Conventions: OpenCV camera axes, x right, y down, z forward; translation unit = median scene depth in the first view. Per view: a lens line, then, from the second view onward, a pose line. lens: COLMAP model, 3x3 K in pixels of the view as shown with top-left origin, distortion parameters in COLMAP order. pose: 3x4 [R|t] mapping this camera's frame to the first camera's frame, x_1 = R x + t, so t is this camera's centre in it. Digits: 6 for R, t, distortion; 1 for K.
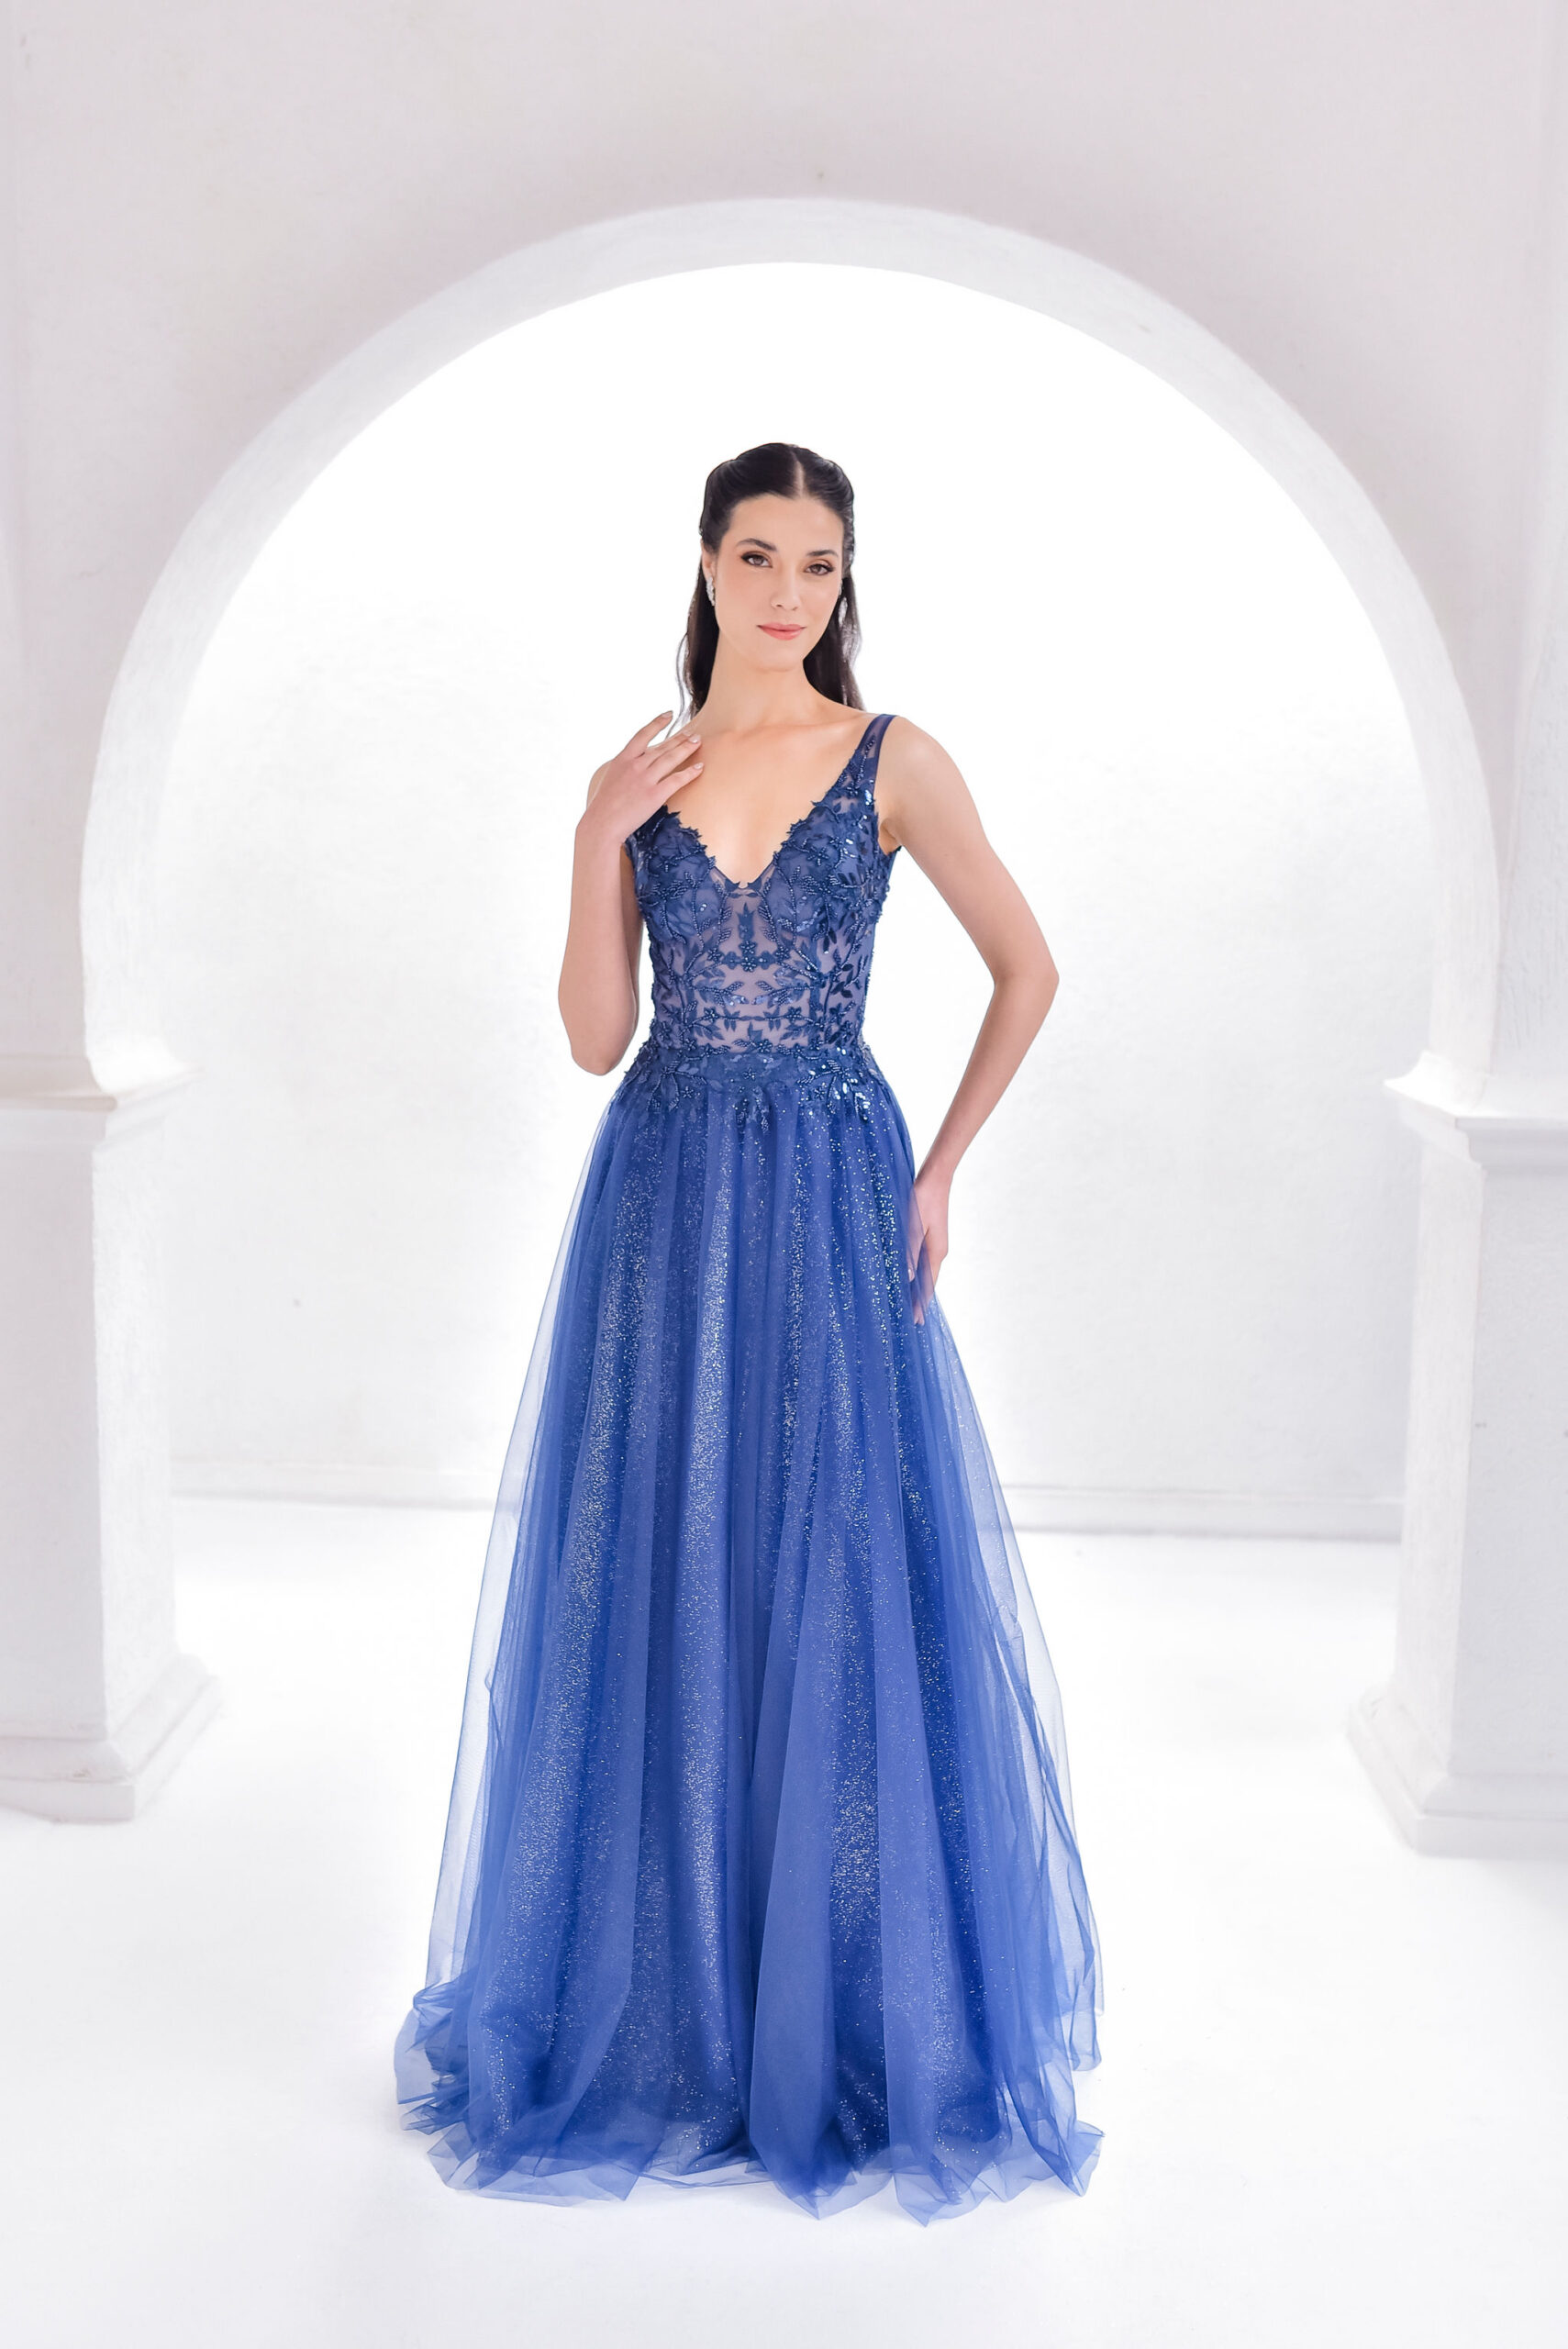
lens RADIAL K [[1832.0, 0, 755.7], [0, 1832.0, 1176.5], [0, 0, 1]] dist [0.001025, -0.000543]
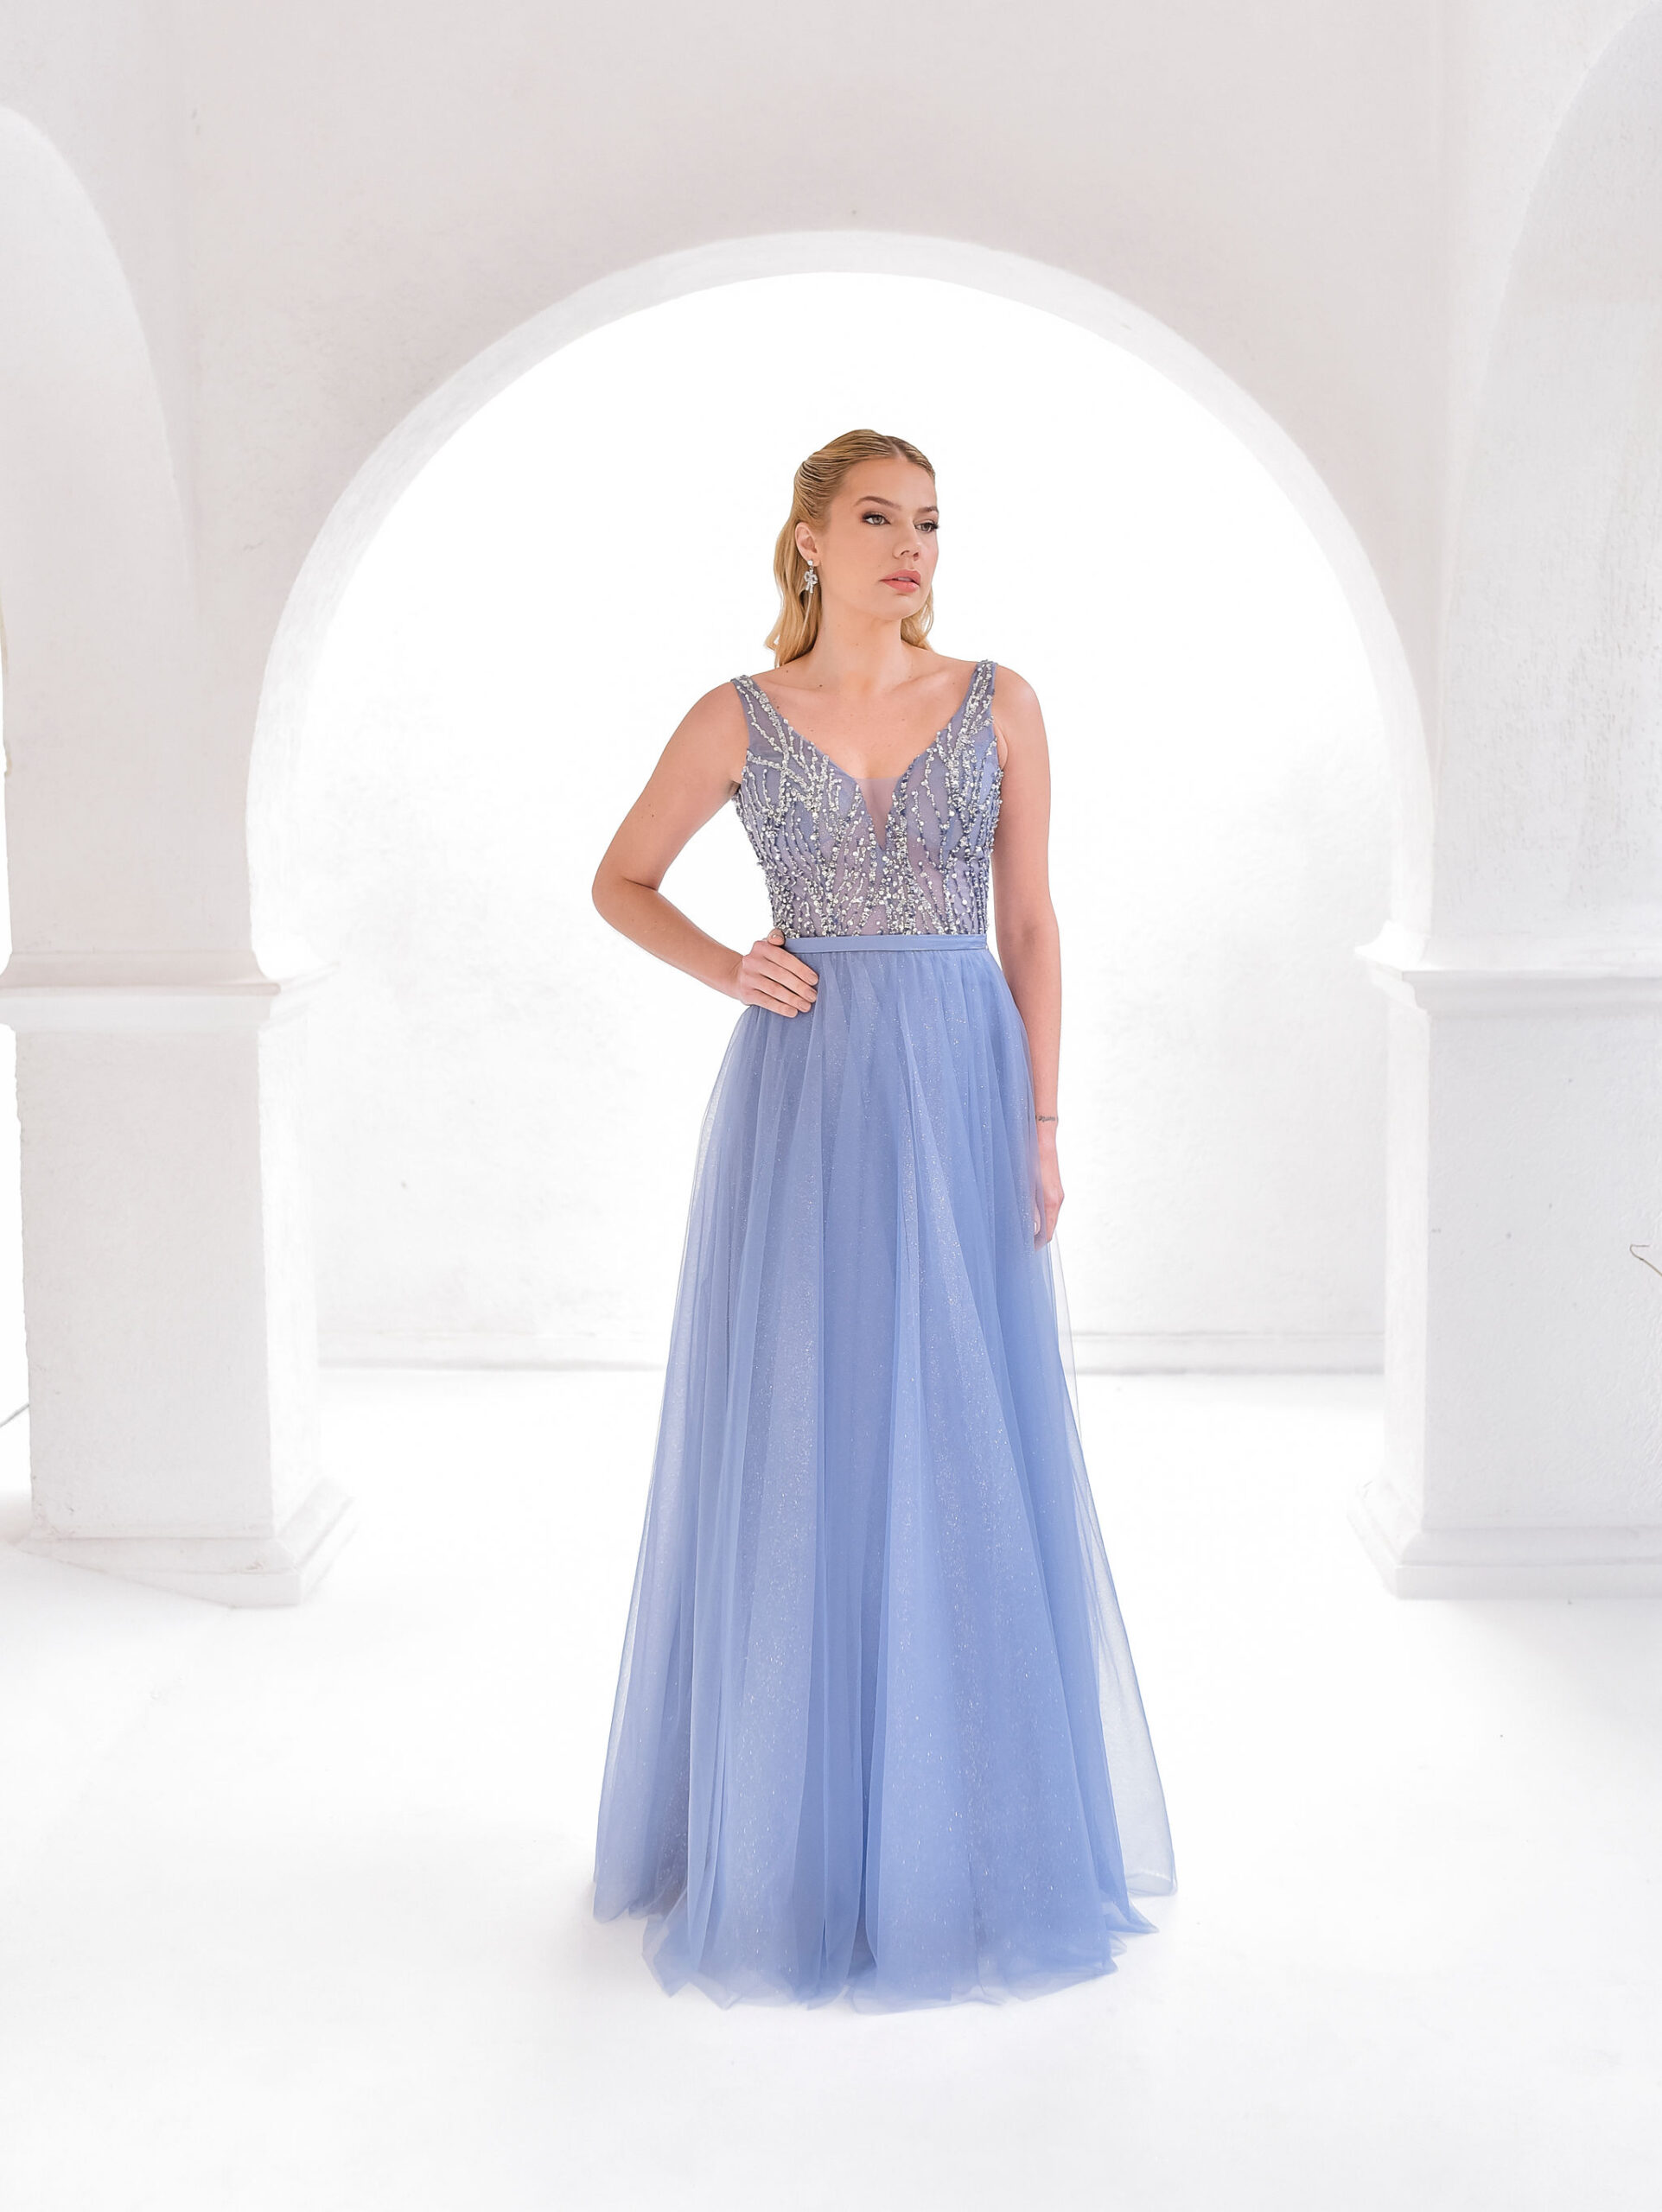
lens RADIAL K [[2269.7, 0, 831.0], [0, 2269.7, 1106.0], [0, 0, 1]] dist [-0.003433, 0.001251]
pose [[0.999624, -0.024606, 0.012086, -0.012289], [0.024990, 0.999150, -0.032793, 0.092373], [-0.011269, 0.033083, 0.999389, -0.464367]]
